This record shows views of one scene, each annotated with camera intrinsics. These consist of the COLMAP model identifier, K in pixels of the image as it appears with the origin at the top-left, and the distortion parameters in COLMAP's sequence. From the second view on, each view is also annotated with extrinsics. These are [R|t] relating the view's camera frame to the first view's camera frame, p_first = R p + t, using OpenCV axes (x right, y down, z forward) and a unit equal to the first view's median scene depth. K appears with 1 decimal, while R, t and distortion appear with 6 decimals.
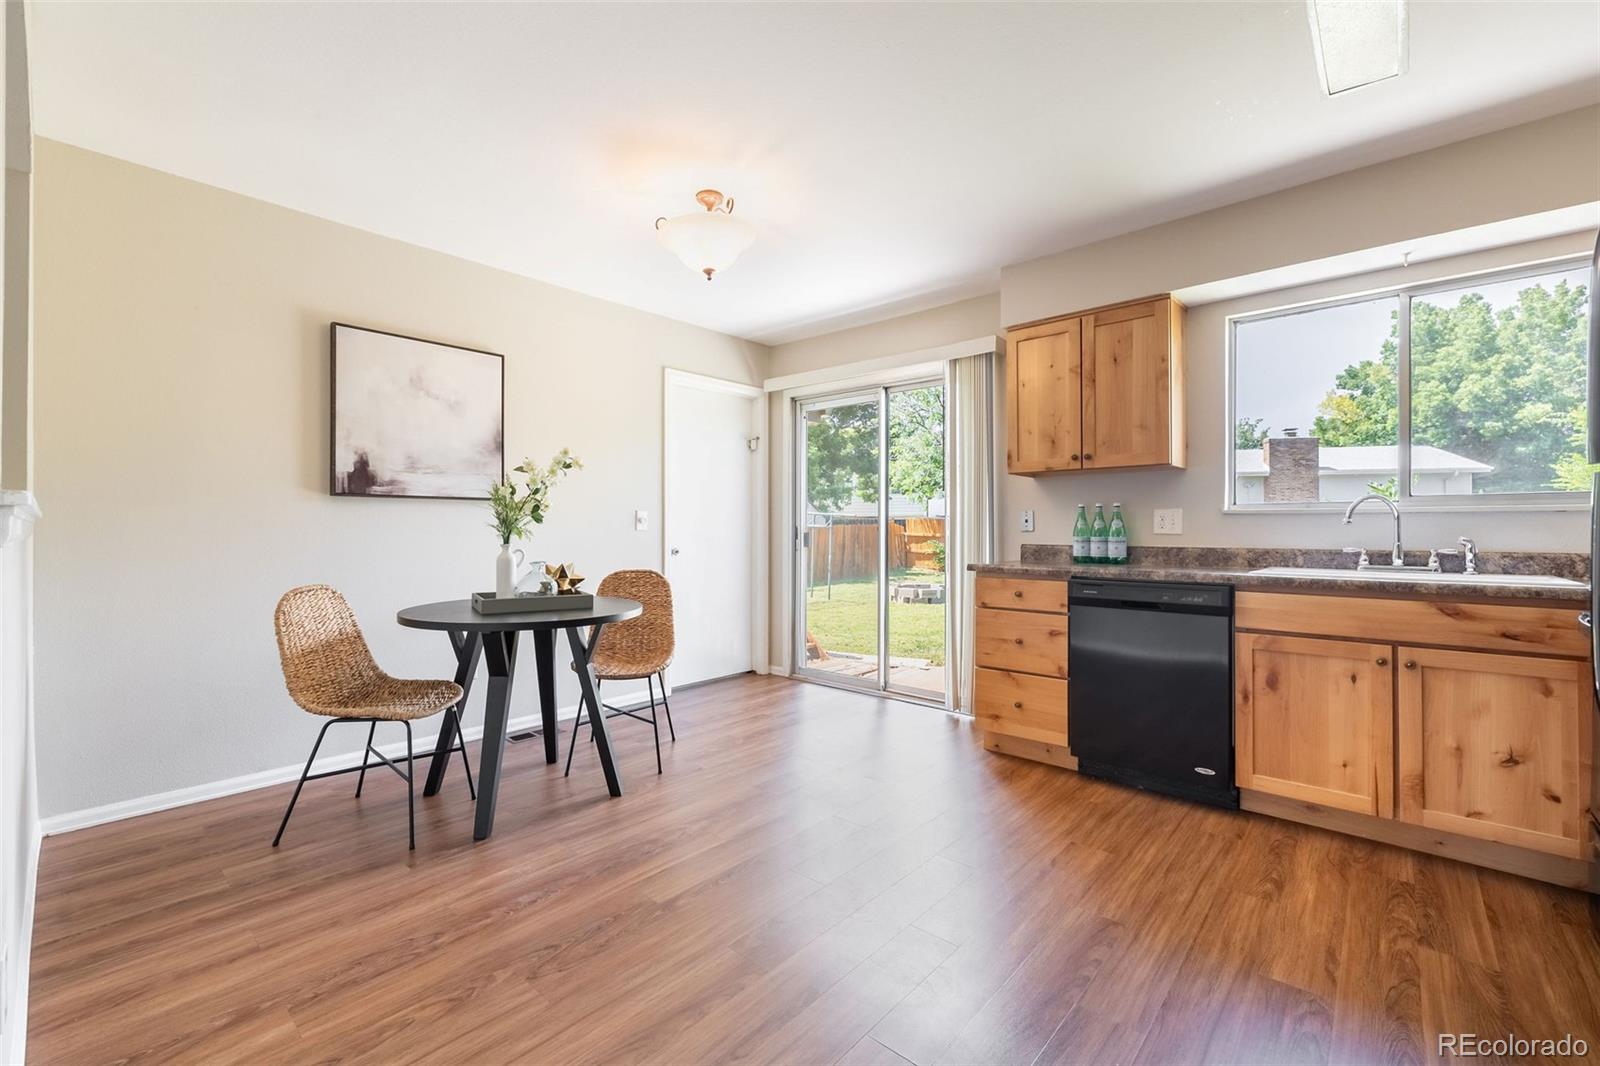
lens RADIAL K [[680.8, 0, 800.2], [0, 680.8, 525.9], [0, 0, 1]] dist [0.000767, -0.000160]
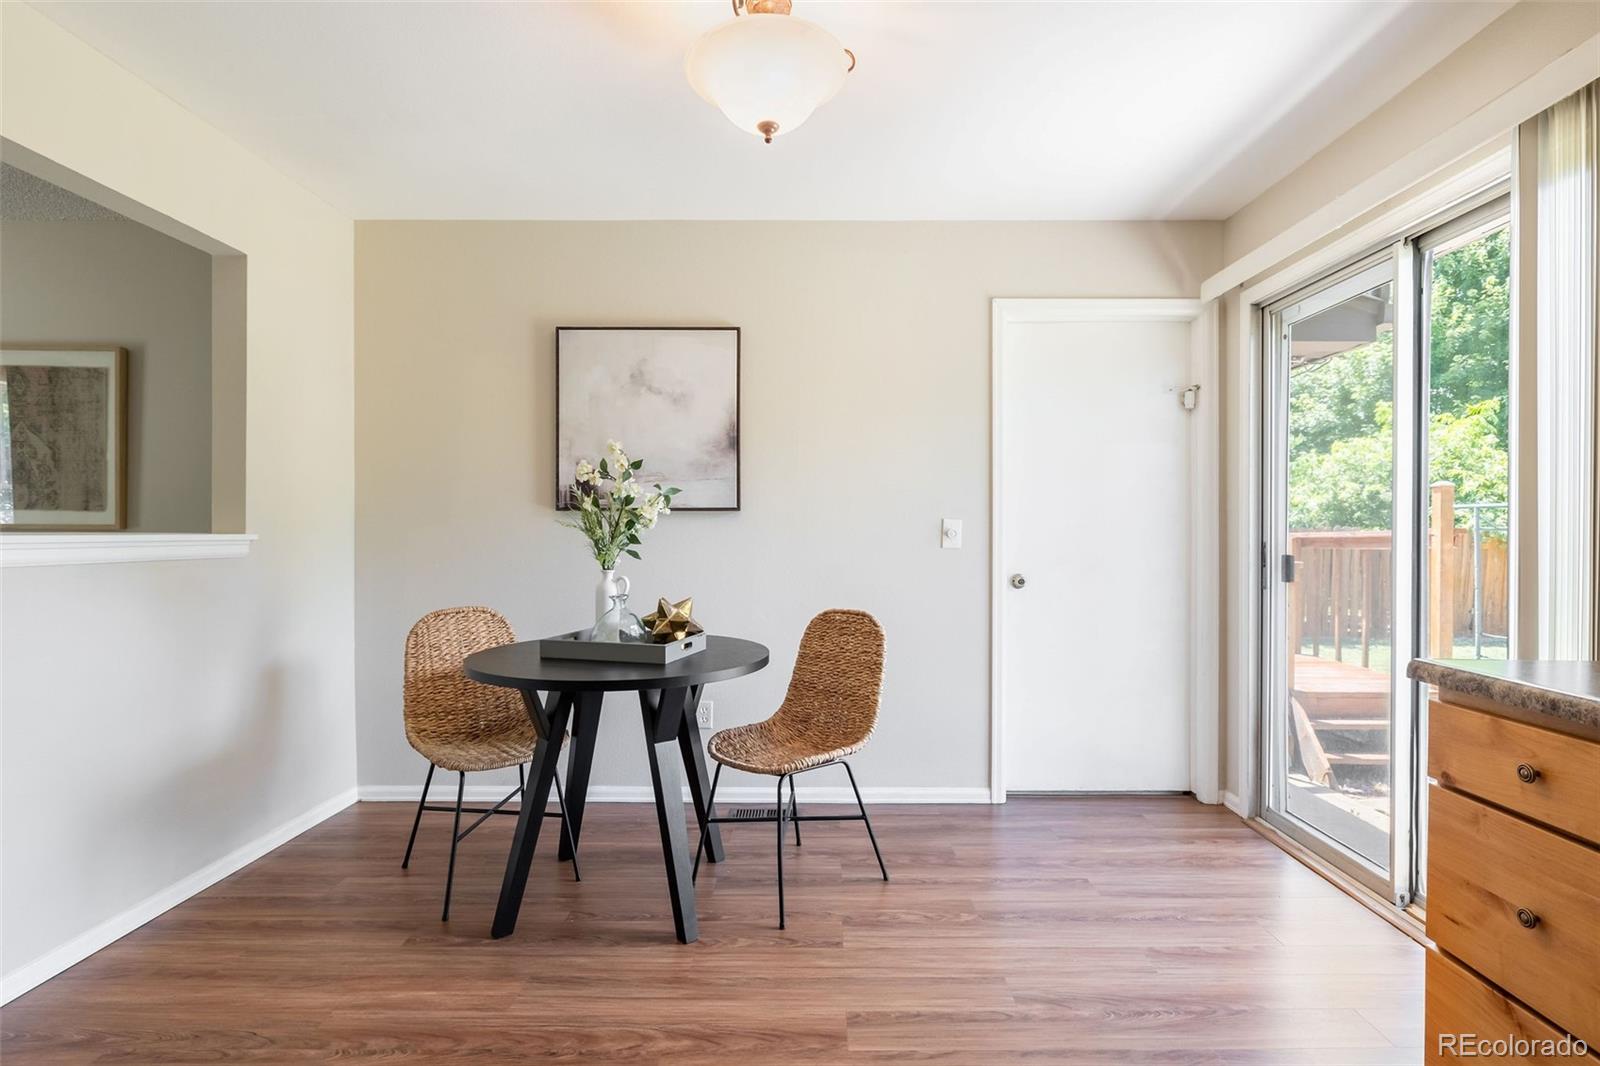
lens RADIAL K [[825.2, 0, 800.0], [0, 825.2, 533.0], [0, 0, 1]] dist [-0.002865, -0.000140]
pose [[0.661947, 0.001764, -0.749548, 0.361744], [0.002161, 0.999989, 0.004261, -0.016160], [0.749547, -0.004440, 0.661936, 0.451545]]
